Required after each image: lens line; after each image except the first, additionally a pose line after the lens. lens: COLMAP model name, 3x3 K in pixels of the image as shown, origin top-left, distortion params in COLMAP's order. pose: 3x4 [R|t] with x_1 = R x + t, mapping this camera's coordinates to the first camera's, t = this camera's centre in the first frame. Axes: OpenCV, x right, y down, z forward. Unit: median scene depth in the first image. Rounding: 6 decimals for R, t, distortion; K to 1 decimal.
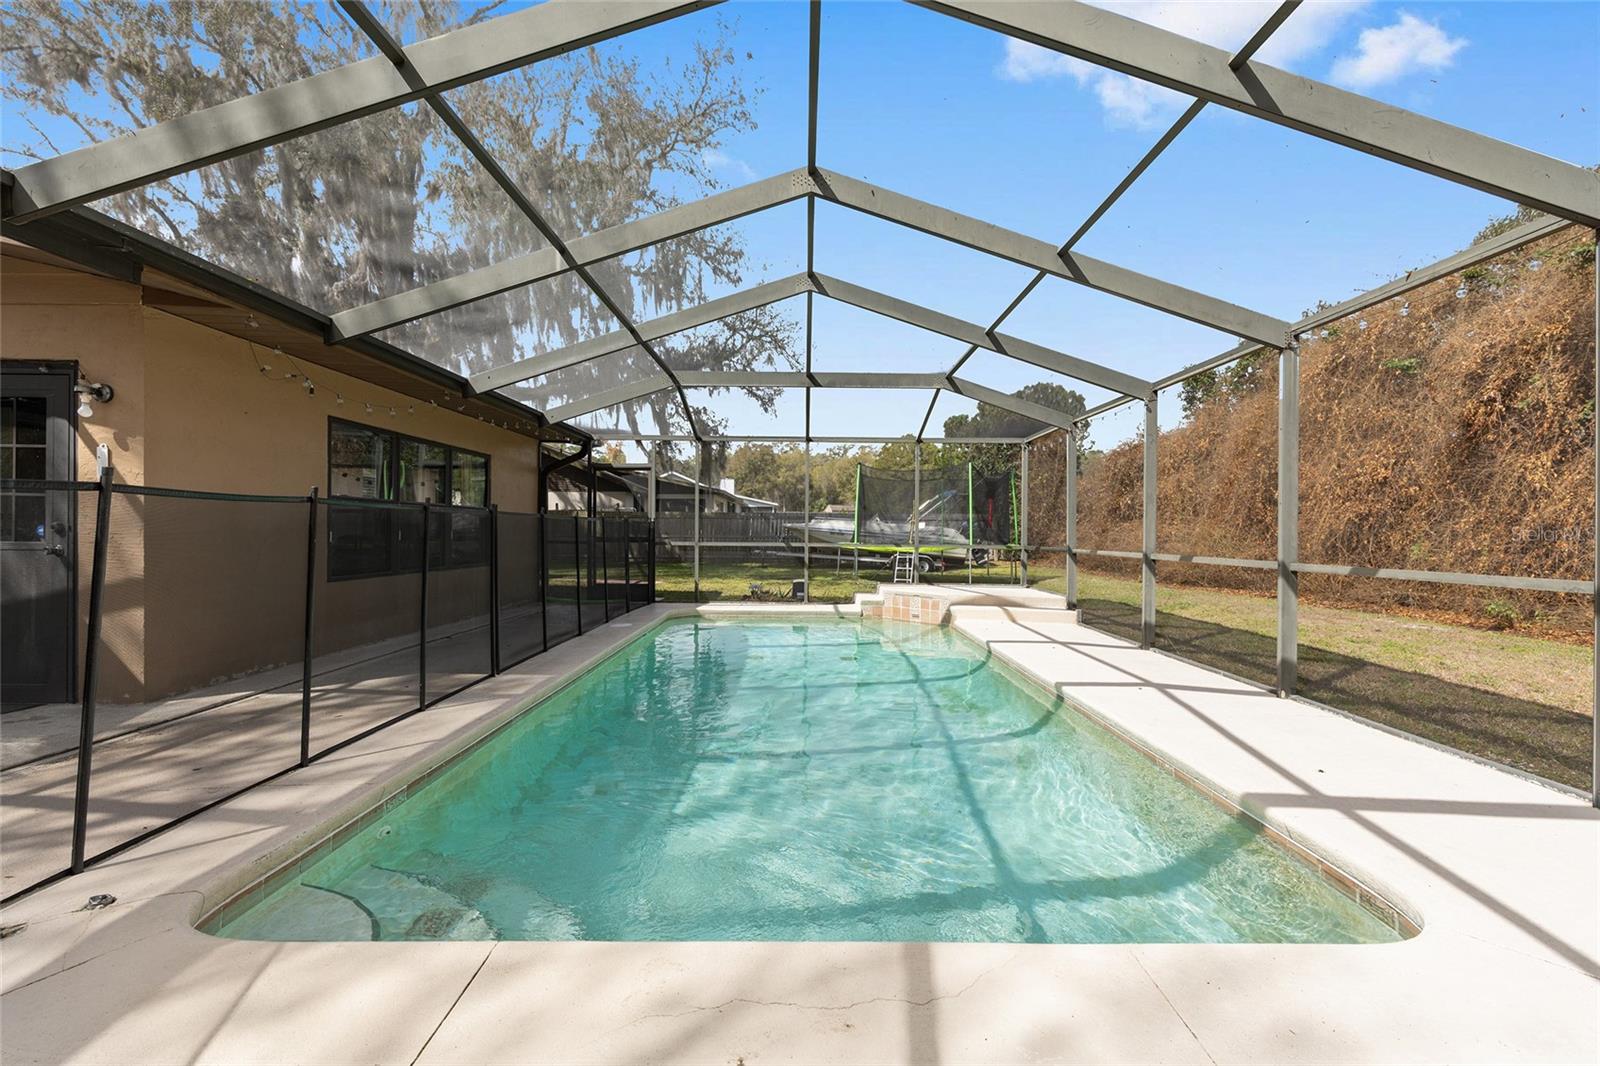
lens RADIAL K [[644.2, 0, 805.8], [0, 644.2, 531.4], [0, 0, 1]] dist [0.000499, -0.000004]
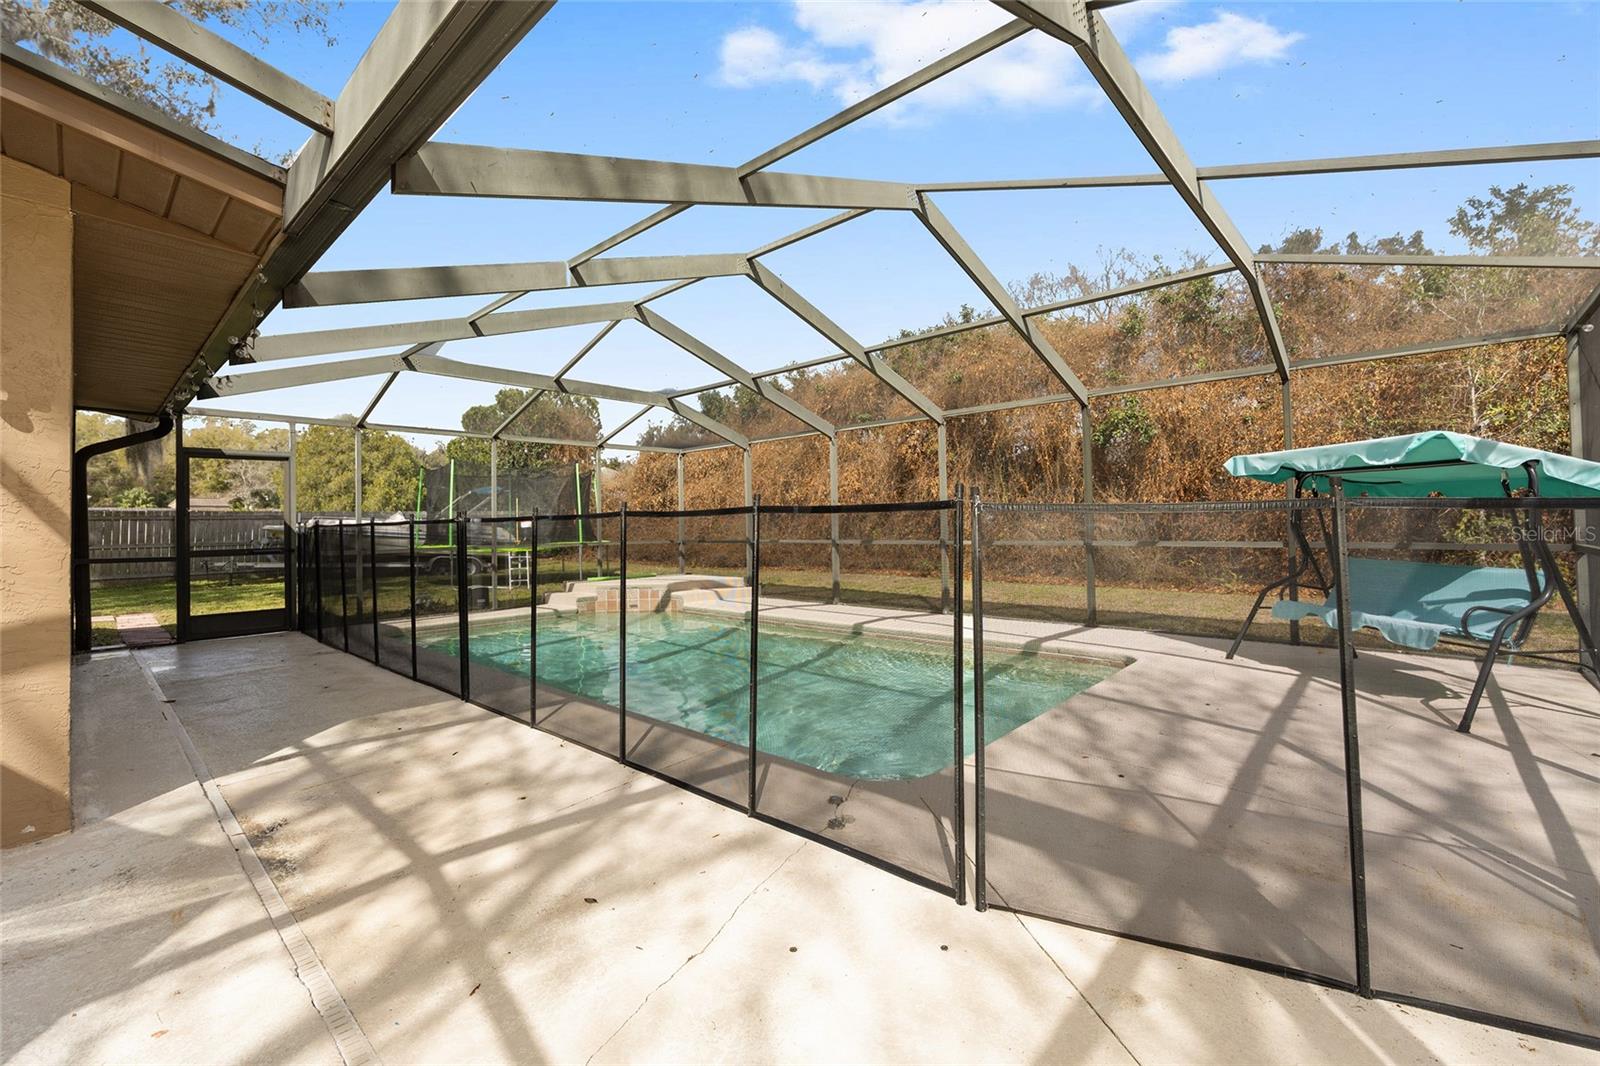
lens RADIAL K [[667.7, 0, 801.4], [0, 667.7, 519.1], [0, 0, 1]] dist [-0.000896, -0.000109]
pose [[0.686880, -0.012648, 0.726661, -0.468310], [0.022461, 0.999740, -0.003830, -0.007562], [-0.726423, 0.018952, 0.686986, -0.007158]]
